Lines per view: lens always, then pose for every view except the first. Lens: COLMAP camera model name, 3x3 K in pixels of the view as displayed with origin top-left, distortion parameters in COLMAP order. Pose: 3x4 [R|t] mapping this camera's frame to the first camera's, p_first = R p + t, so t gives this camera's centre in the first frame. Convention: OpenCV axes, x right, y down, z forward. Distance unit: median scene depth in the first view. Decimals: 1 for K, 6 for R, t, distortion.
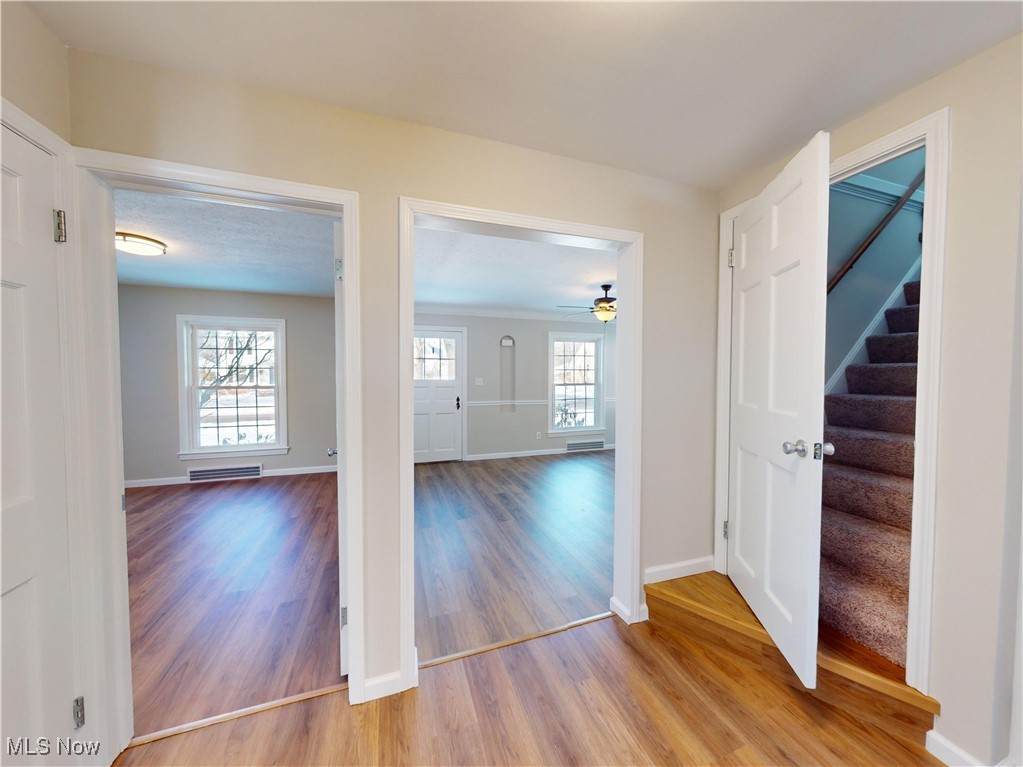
lens RADIAL K [[358.9, 0, 512.6], [0, 358.9, 384.3], [0, 0, 1]] dist [-0.002187, 0.000035]
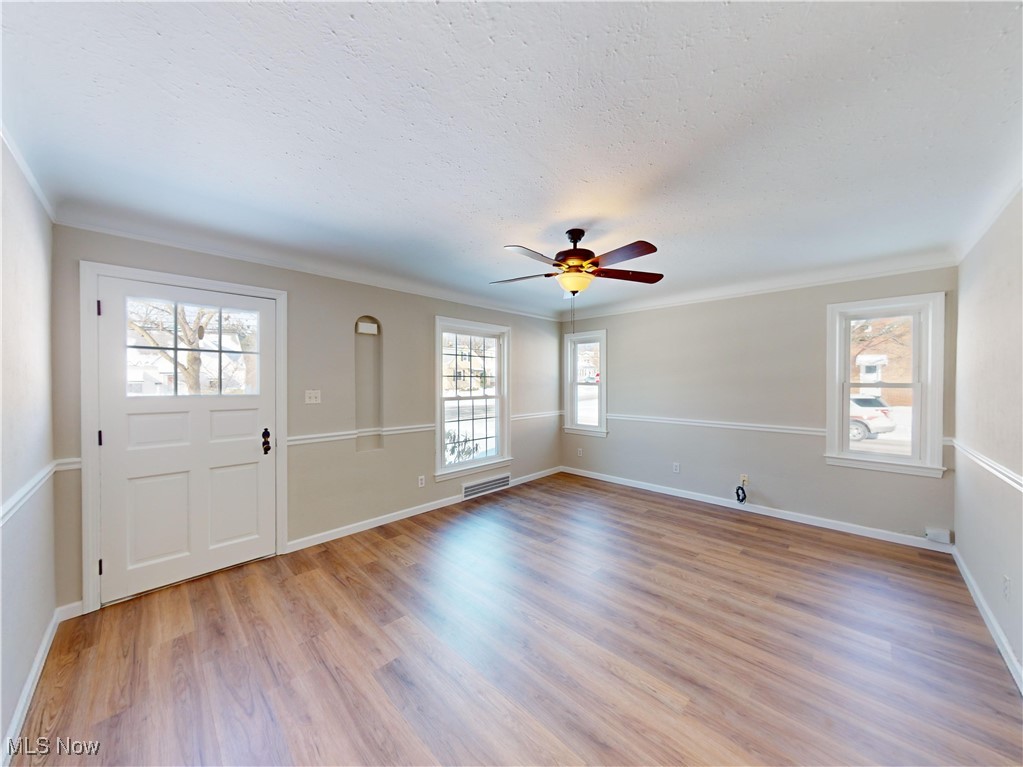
lens RADIAL K [[358.9, 0, 512.6], [0, 358.9, 384.3], [0, 0, 1]] dist [-0.002187, 0.000035]
pose [[0.895766, -0.003784, 0.444510, -0.065173], [0.012885, 0.999765, -0.017456, -0.013060], [-0.444340, 0.021365, 0.895604, 0.392492]]
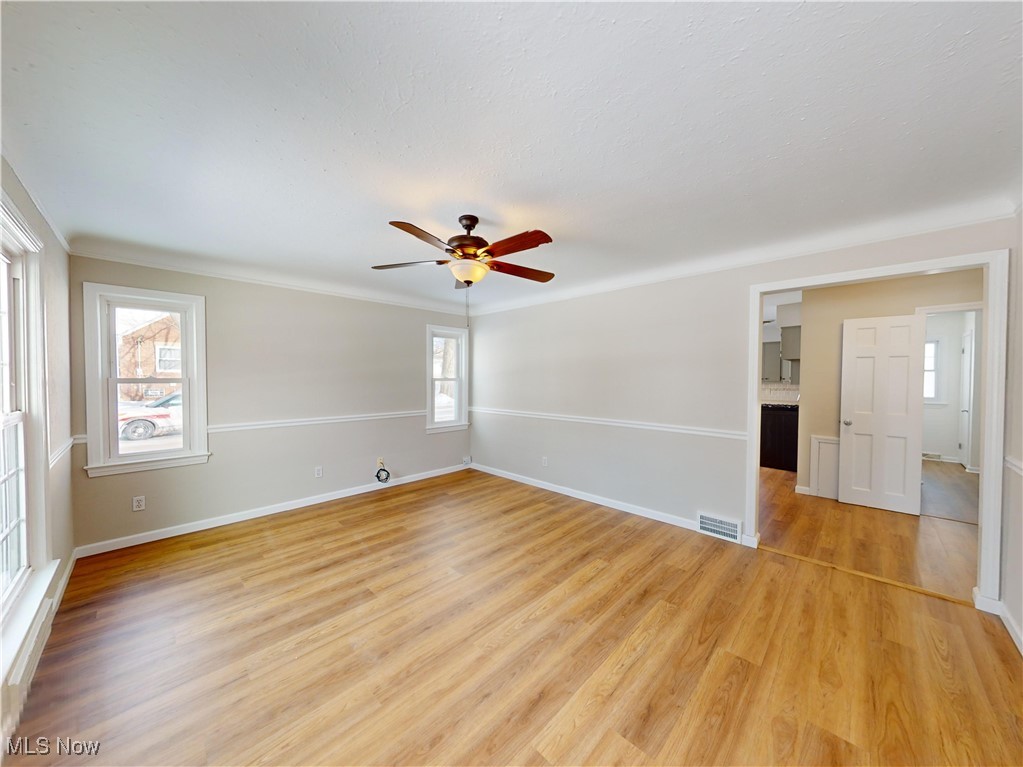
lens RADIAL K [[358.9, 0, 512.6], [0, 358.9, 384.3], [0, 0, 1]] dist [-0.002187, 0.000035]
pose [[-0.441199, -0.018134, 0.897226, -0.196275], [0.024363, 0.999185, 0.032175, -0.026683], [-0.897079, 0.036054, -0.440397, 0.880771]]
